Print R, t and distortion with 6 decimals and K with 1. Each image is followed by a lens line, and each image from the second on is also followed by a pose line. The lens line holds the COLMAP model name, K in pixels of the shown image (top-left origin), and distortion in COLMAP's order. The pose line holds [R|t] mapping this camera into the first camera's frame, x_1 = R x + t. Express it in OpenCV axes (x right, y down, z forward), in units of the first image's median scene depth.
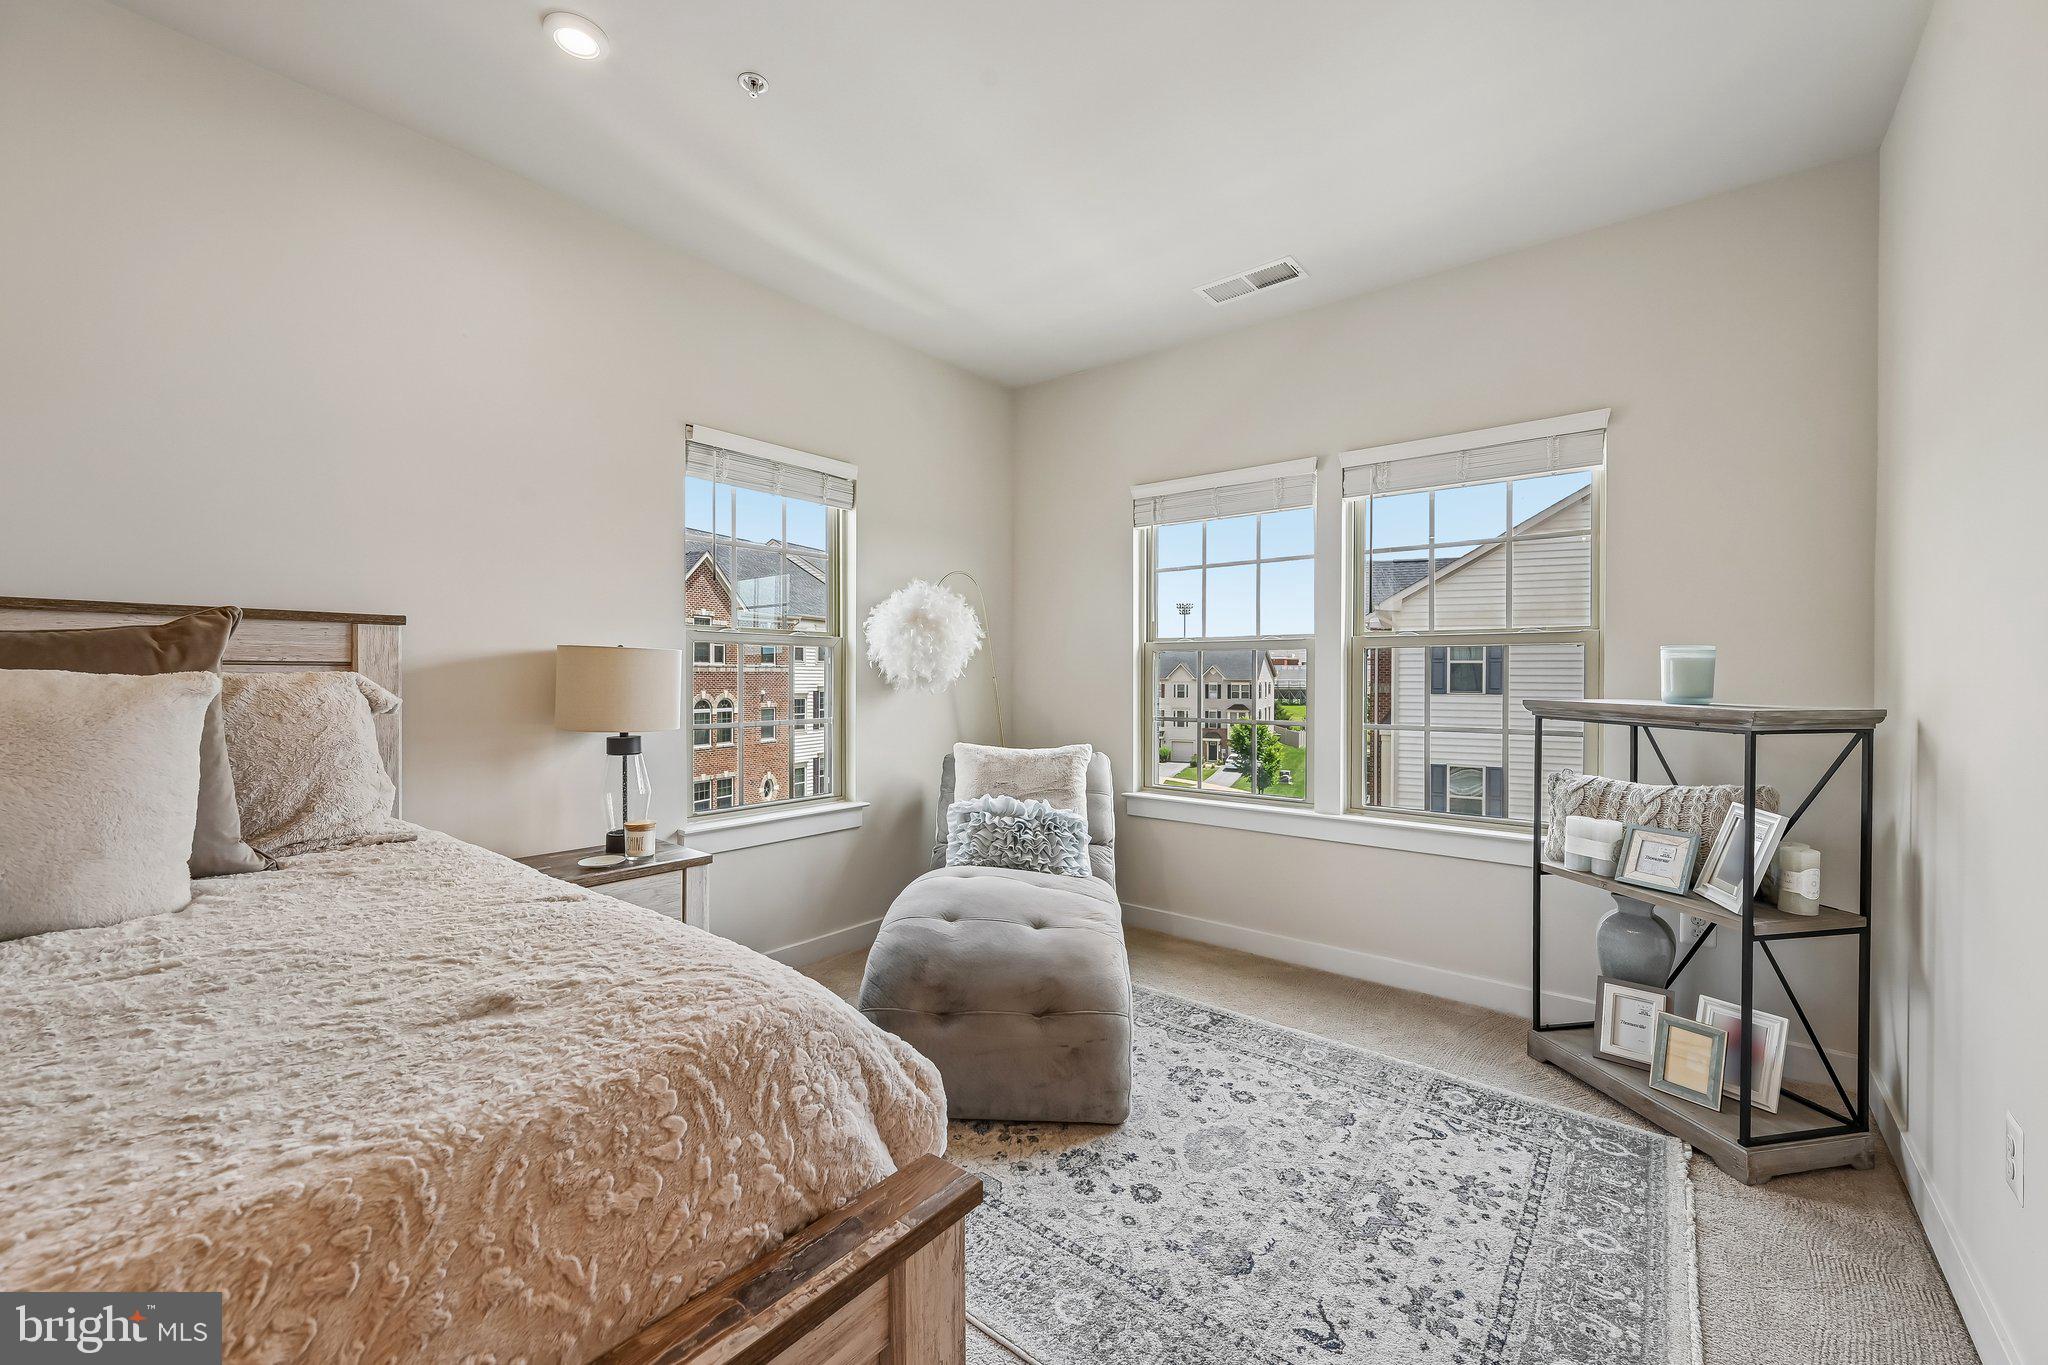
lens RADIAL K [[814.2, 0, 1029.8], [0, 814.2, 685.5], [0, 0, 1]] dist [-0.002045, -0.000277]
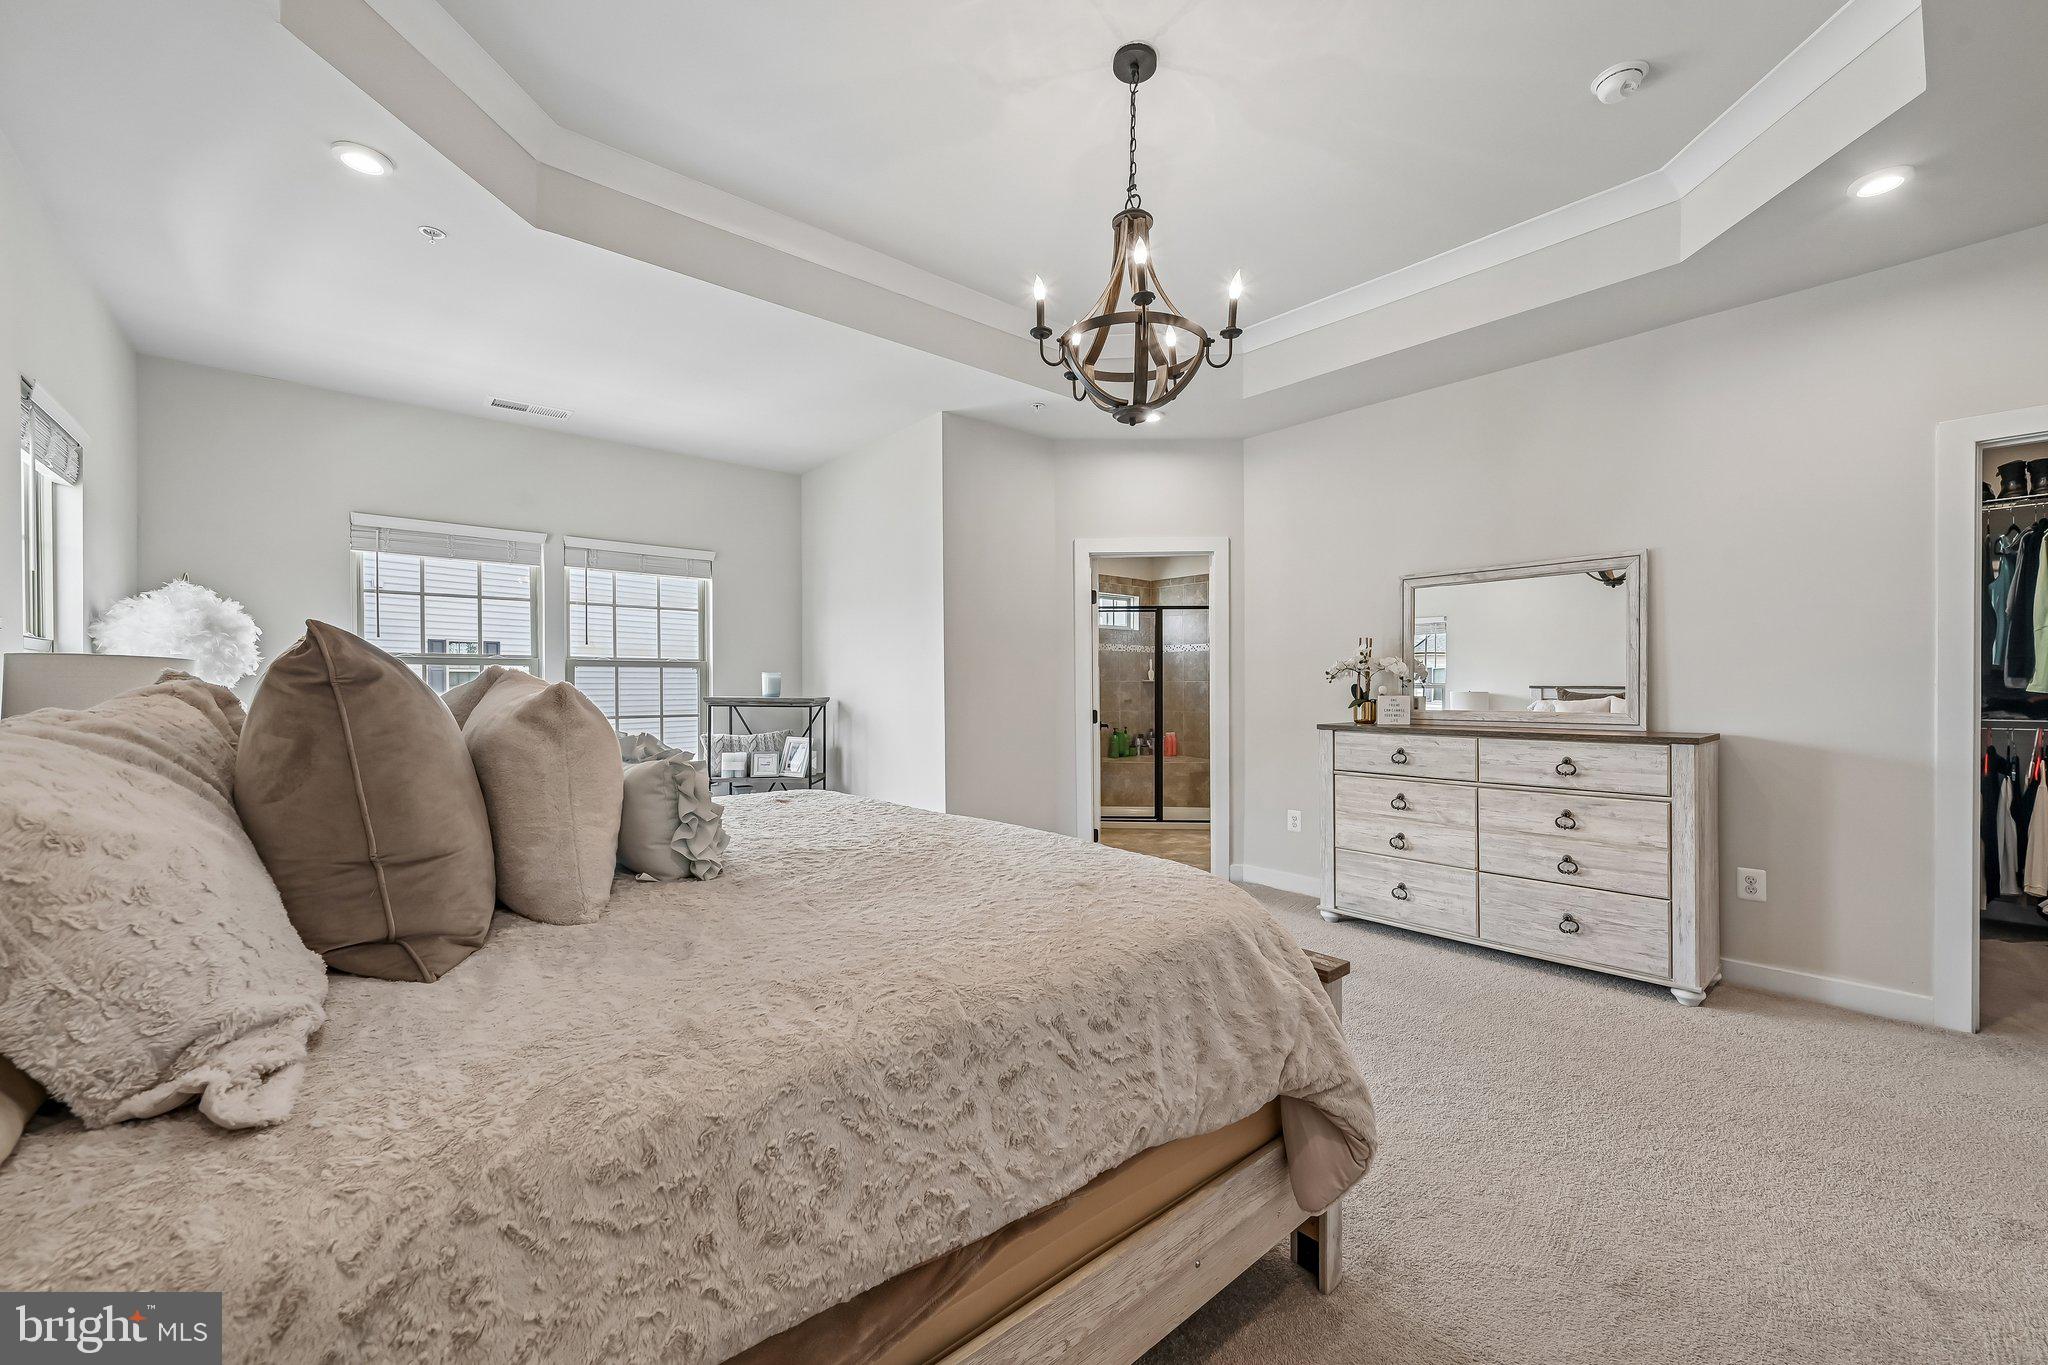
lens RADIAL K [[814.2, 0, 1029.8], [0, 814.2, 685.5], [0, 0, 1]] dist [-0.002045, -0.000277]
pose [[0.171340, -0.008080, 0.985179, -1.272029], [0.009884, 0.999930, 0.006482, -0.016462], [-0.985162, 0.008627, 0.171408, -0.127669]]
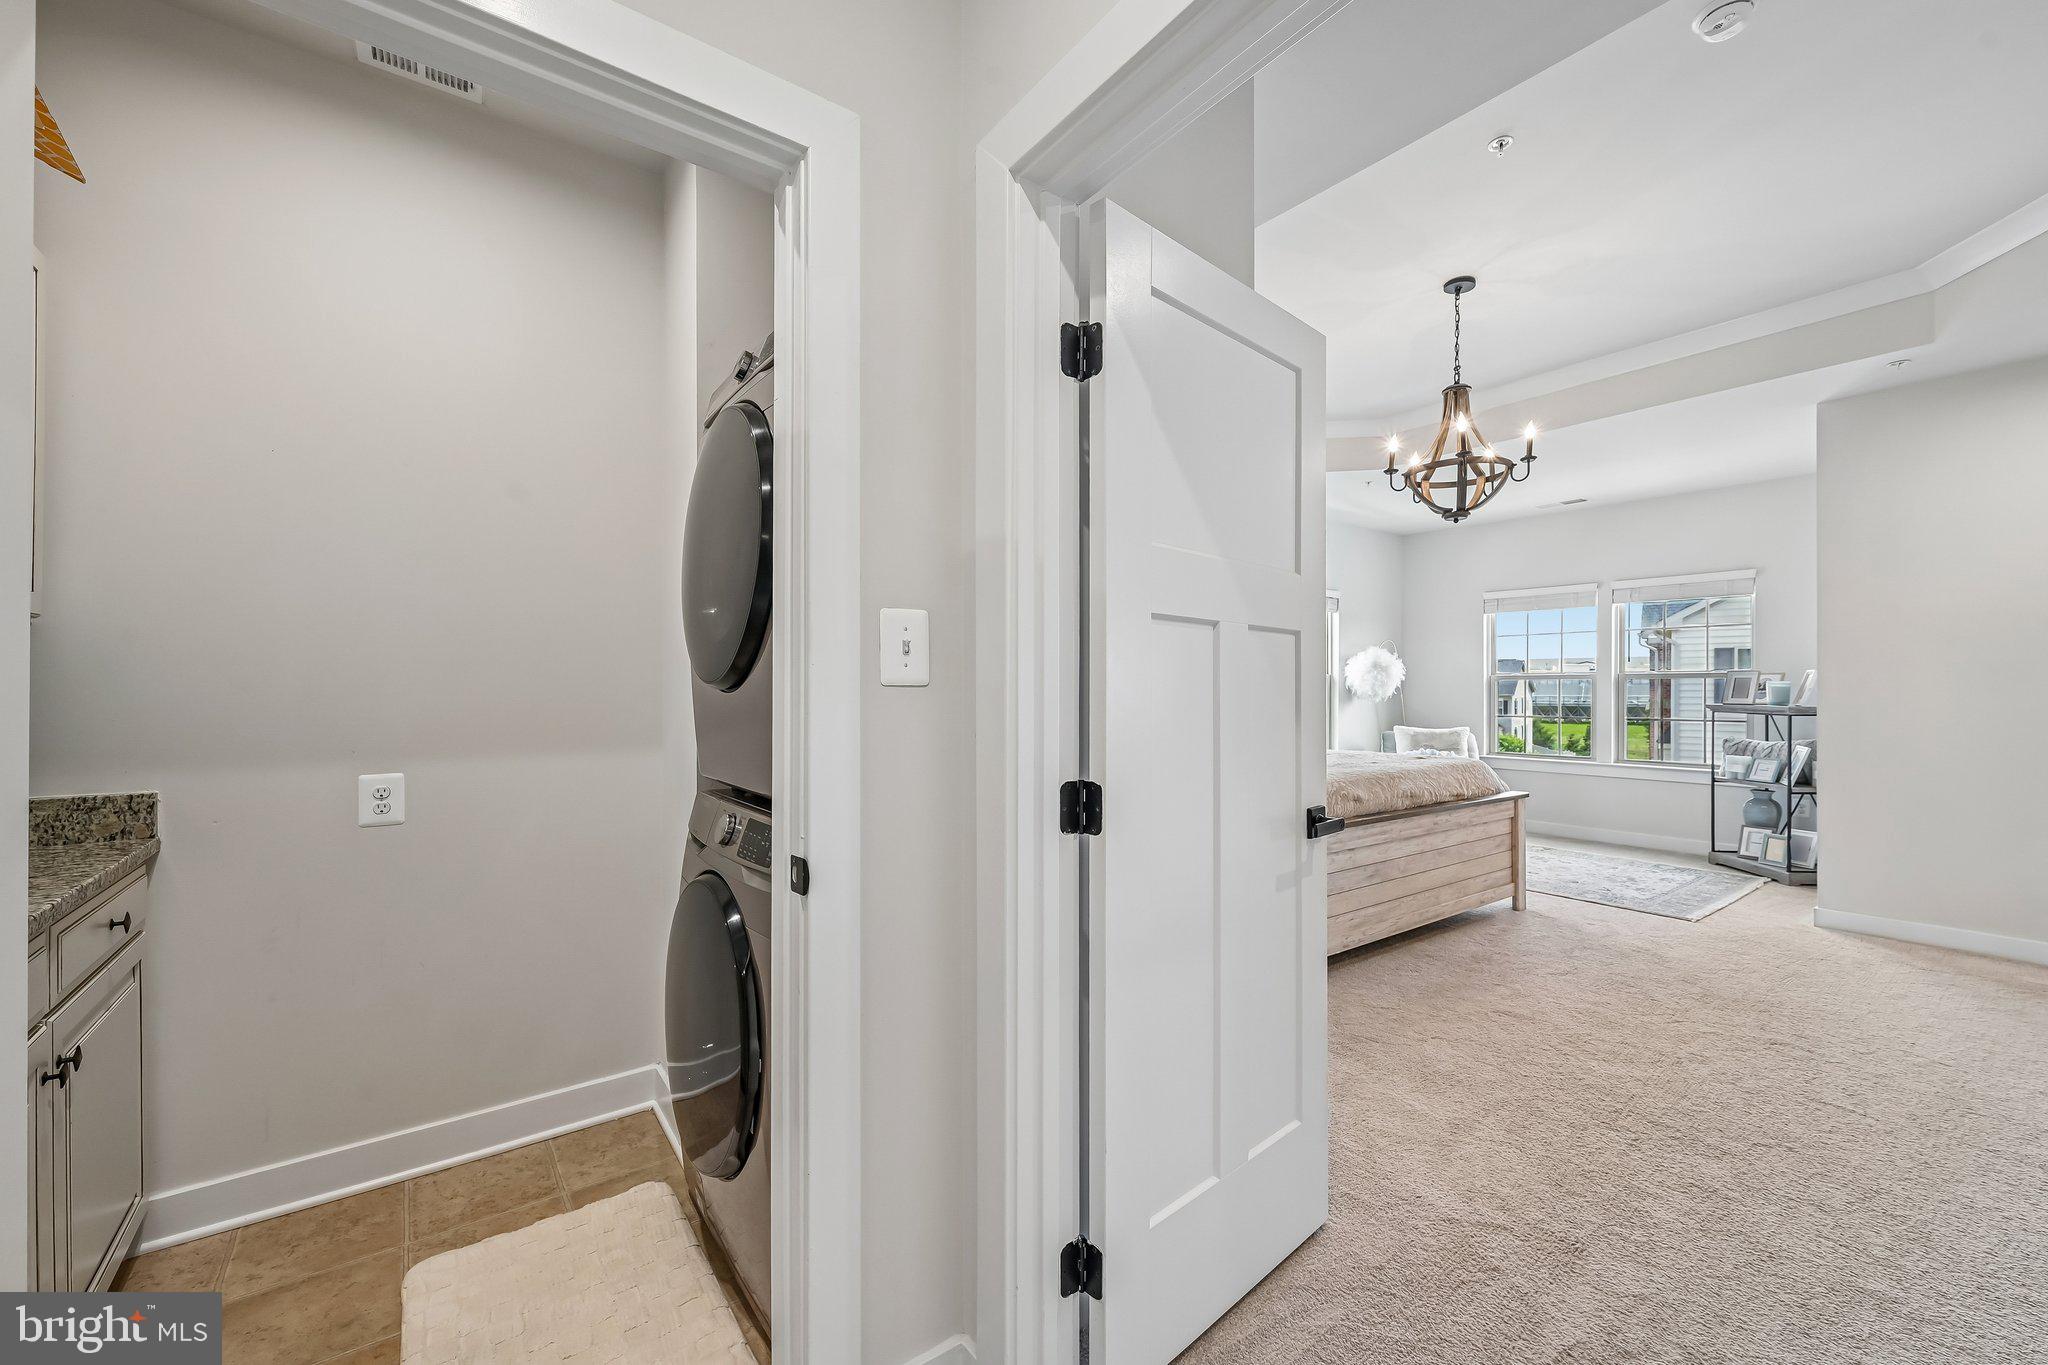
lens RADIAL K [[817.1, 0, 1017.8], [0, 817.1, 693.2], [0, 0, 1]] dist [0.001623, 0.000099]
pose [[0.964813, -0.000015, -0.262935, -0.668201], [-0.002467, 0.999955, -0.009109, 0.012889], [0.262924, 0.009437, 0.964770, -1.775990]]
